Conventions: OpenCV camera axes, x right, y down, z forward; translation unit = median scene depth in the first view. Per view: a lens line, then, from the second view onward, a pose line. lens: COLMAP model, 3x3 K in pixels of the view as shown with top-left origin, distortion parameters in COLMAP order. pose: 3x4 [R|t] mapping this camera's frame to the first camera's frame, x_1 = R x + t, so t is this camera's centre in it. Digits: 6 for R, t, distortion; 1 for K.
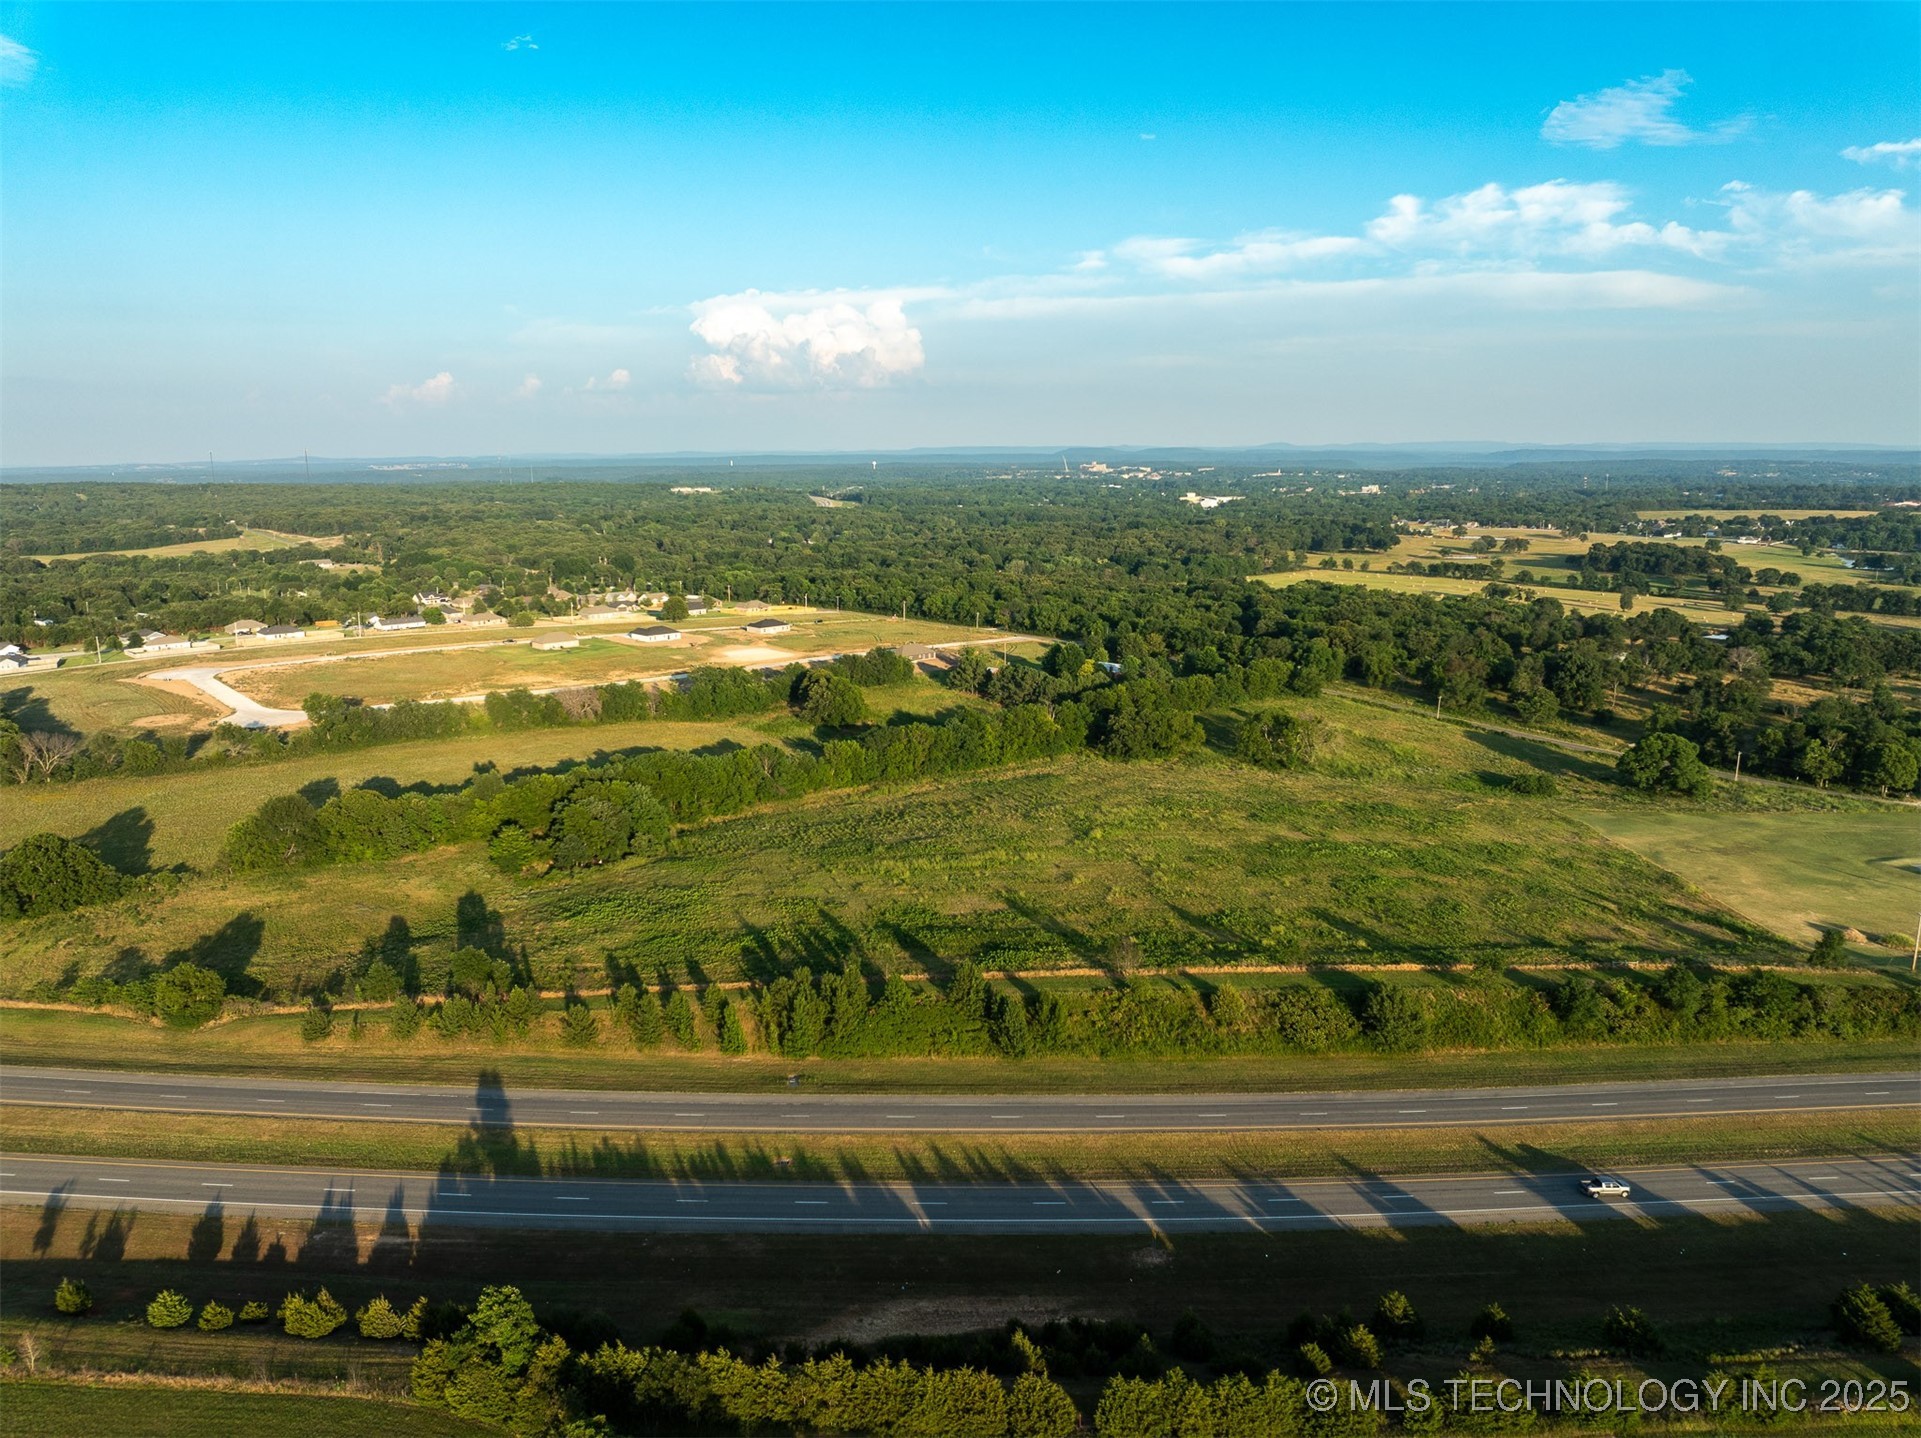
lens RADIAL K [[1354.0, 0, 965.1], [0, 1354.0, 723.6], [0, 0, 1]] dist [-0.039599, 0.001566]
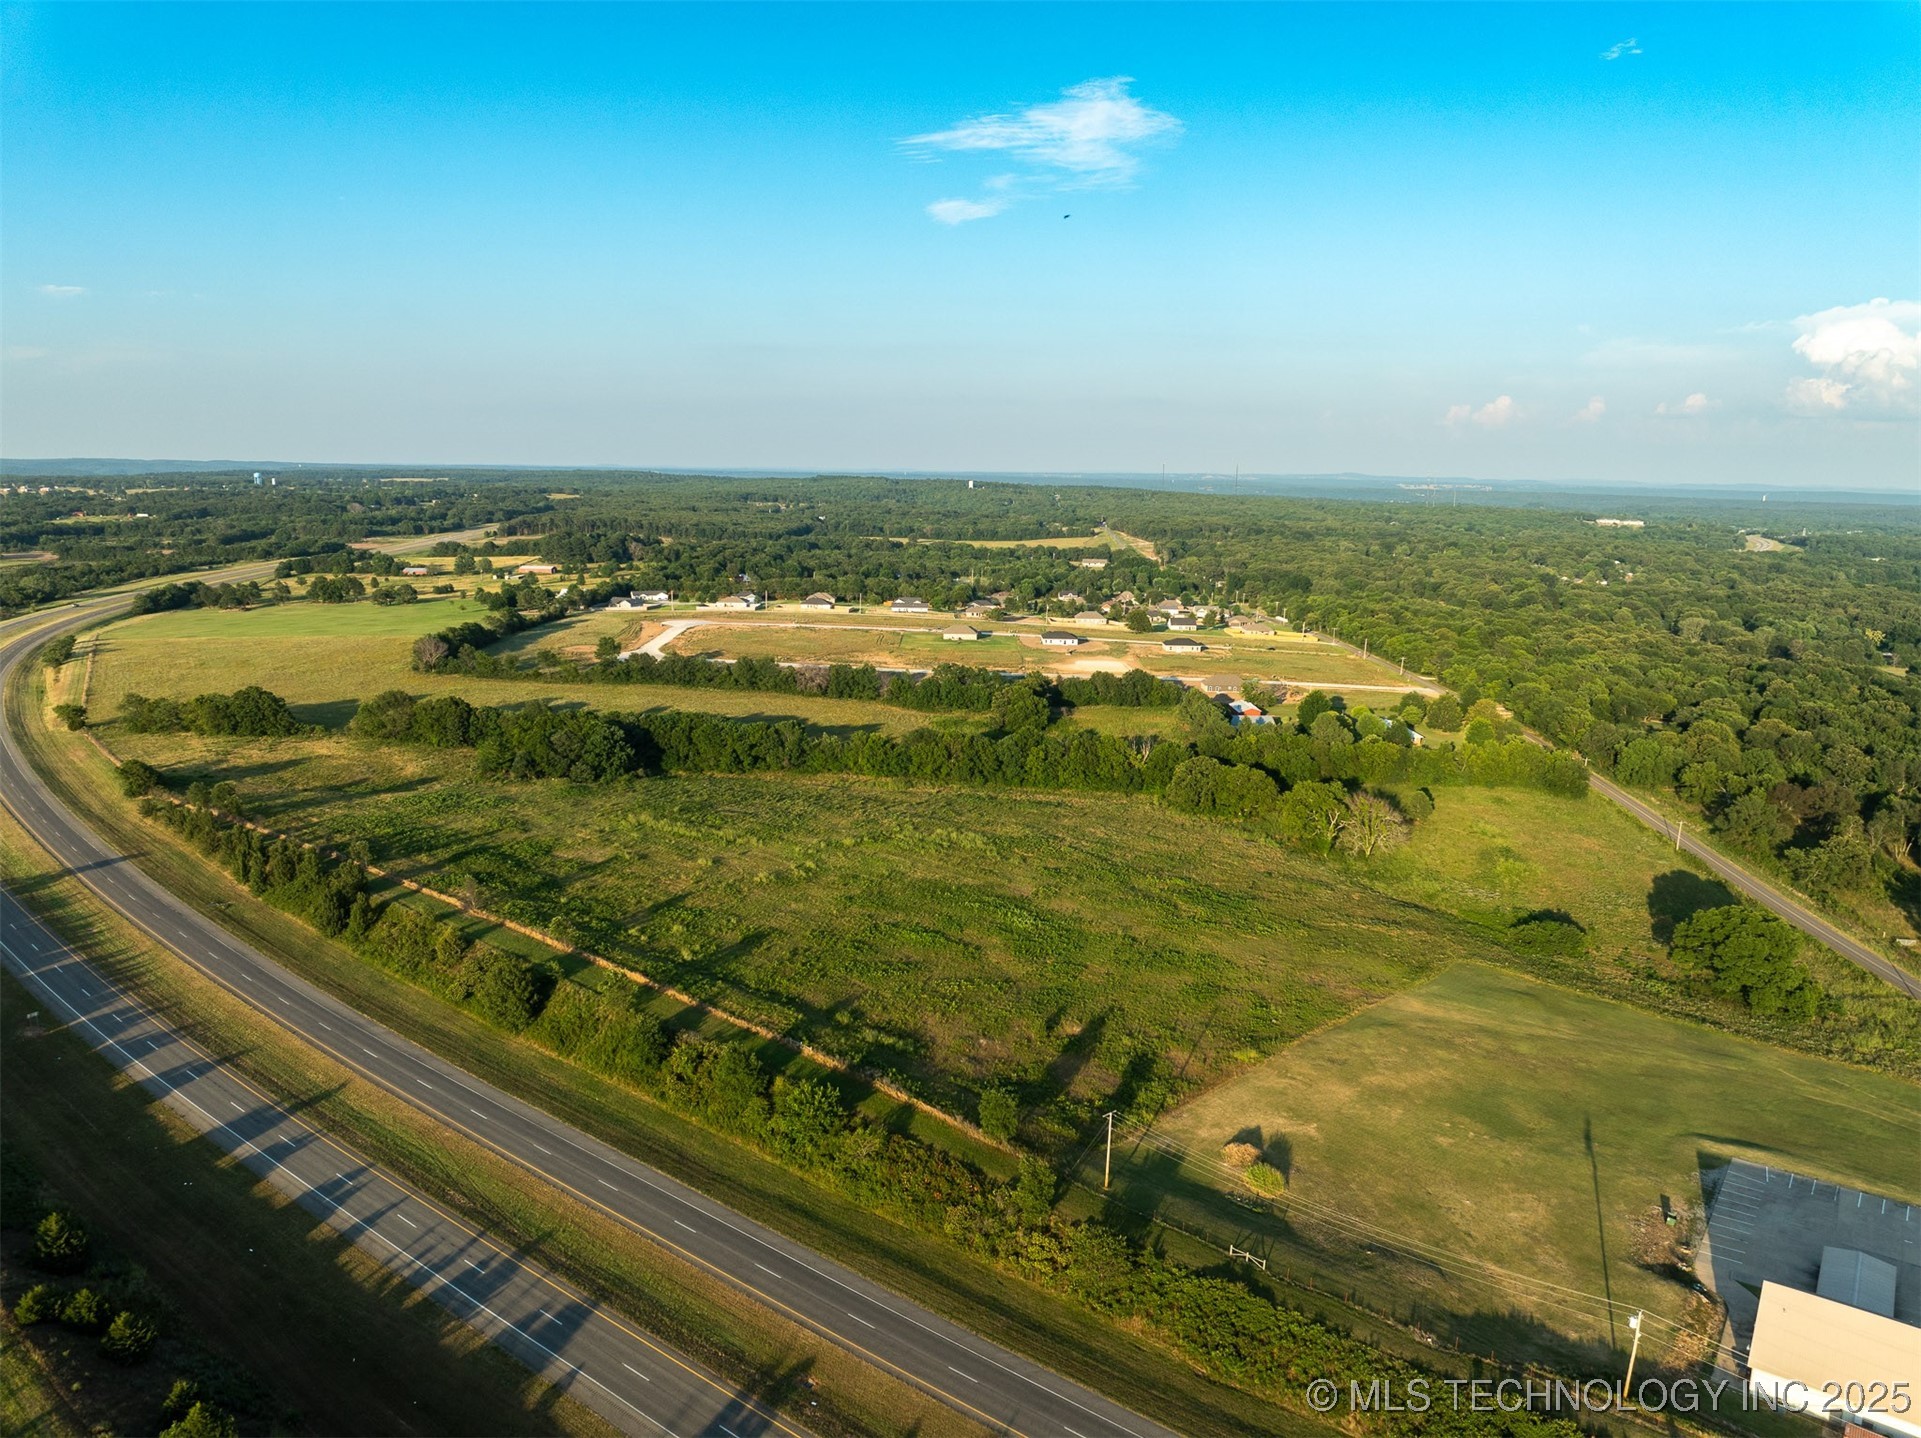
lens RADIAL K [[1345.4, 0, 961.8], [0, 1345.4, 749.3], [0, 0, 1]] dist [-0.034727, -0.005084]
pose [[0.739627, 0.161277, -0.653408, 0.605419], [-0.158734, 0.985277, 0.063510, -0.048958], [0.654031, 0.056744, 0.754337, 0.203311]]
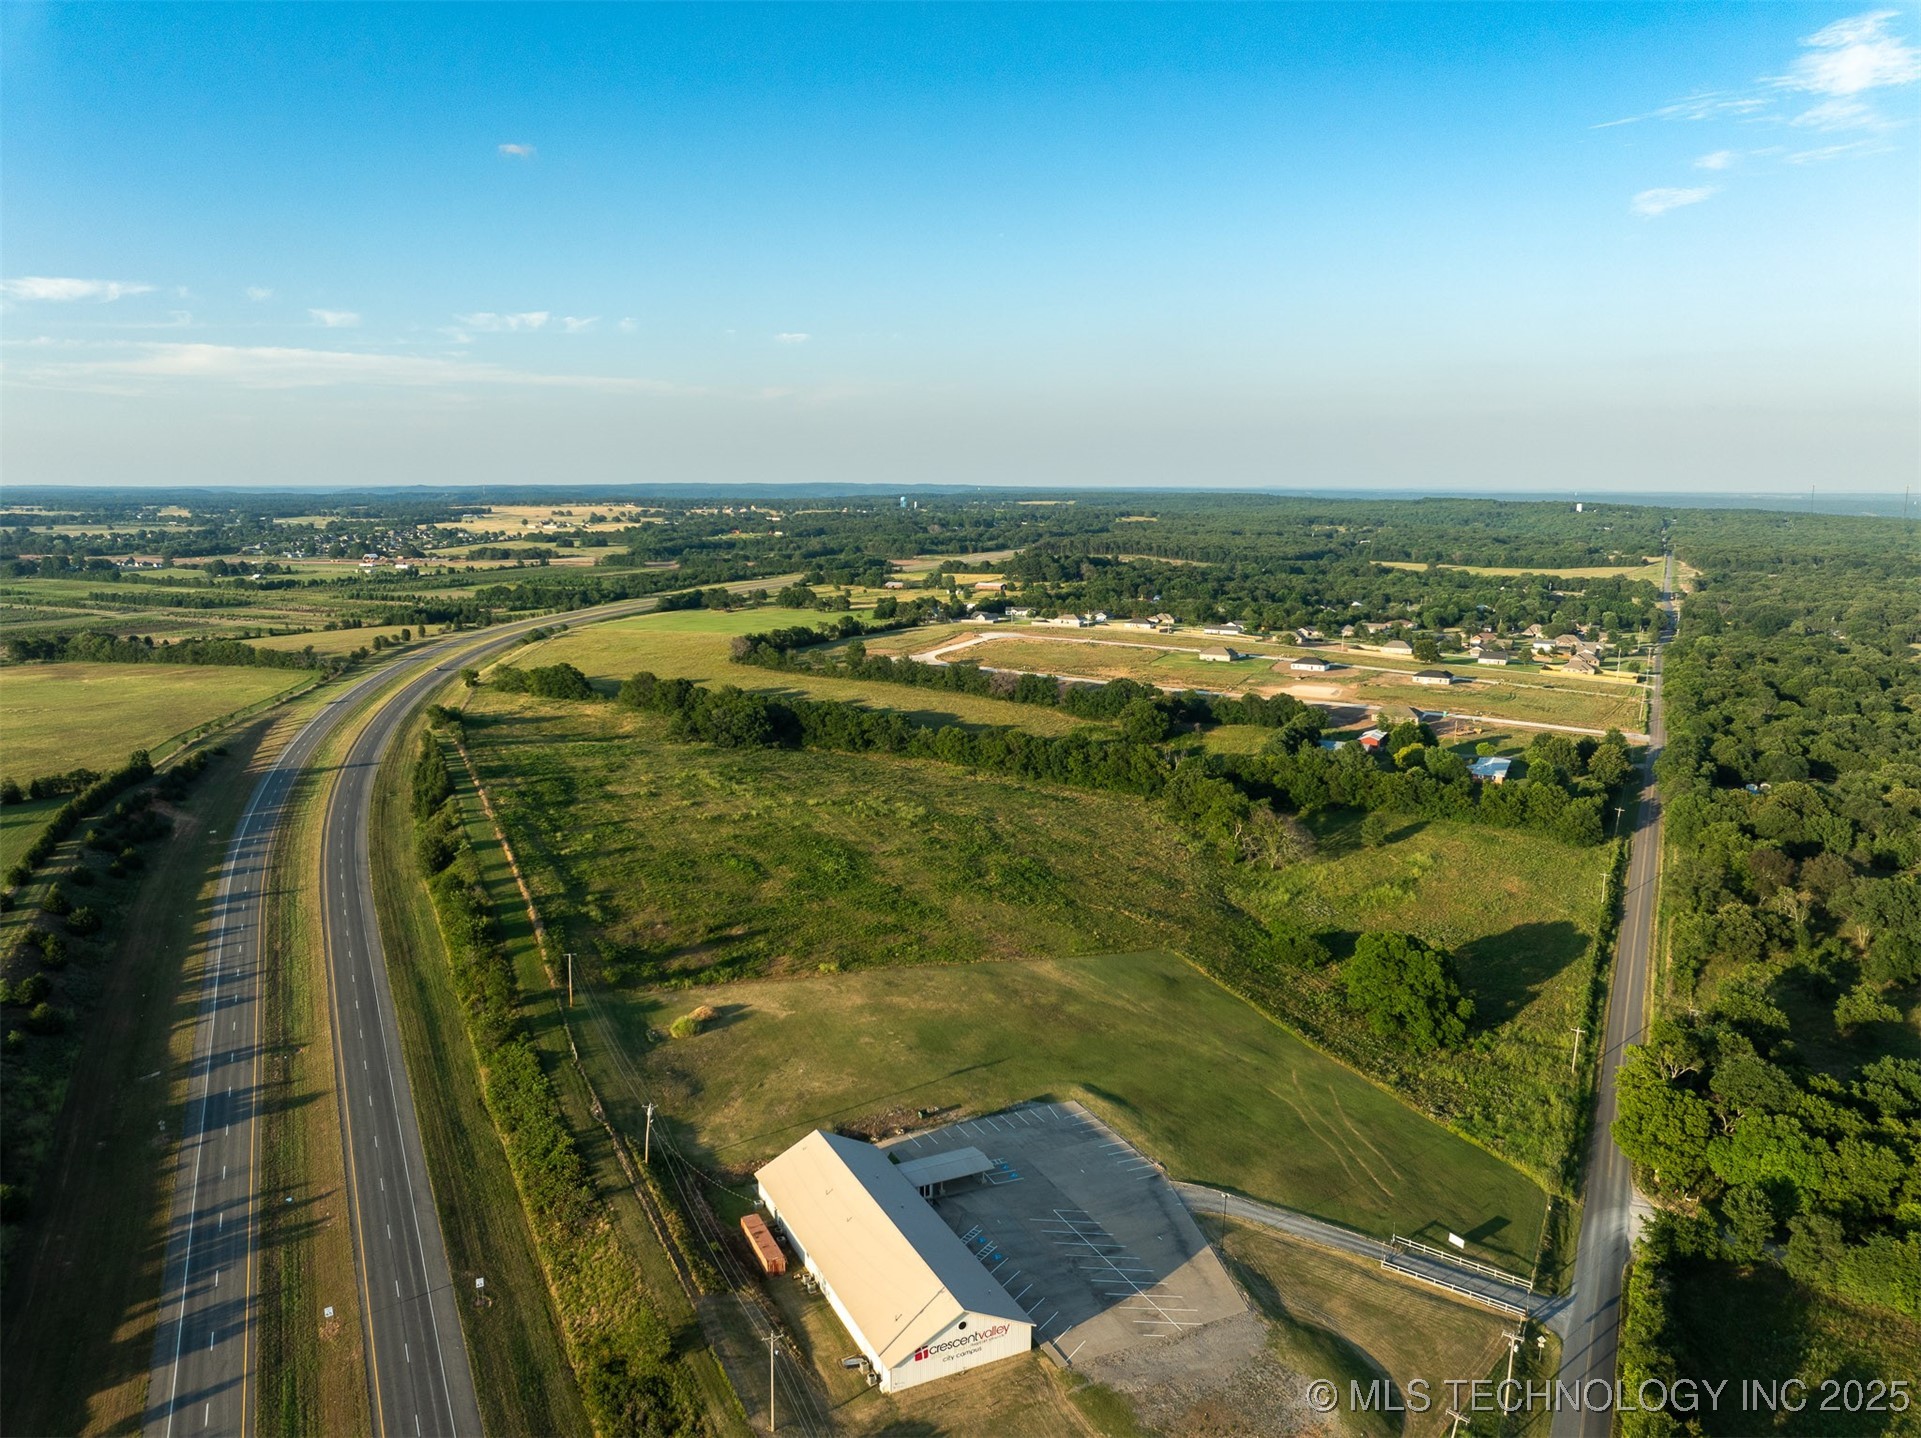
lens RADIAL K [[1348.4, 0, 963.4], [0, 1348.4, 718.1], [0, 0, 1]] dist [-0.028372, -0.022336]
pose [[0.344117, 0.175168, -0.922442, 0.994892], [-0.195073, 0.974344, 0.112252, -0.128905], [0.918439, 0.141315, 0.369459, 0.468425]]
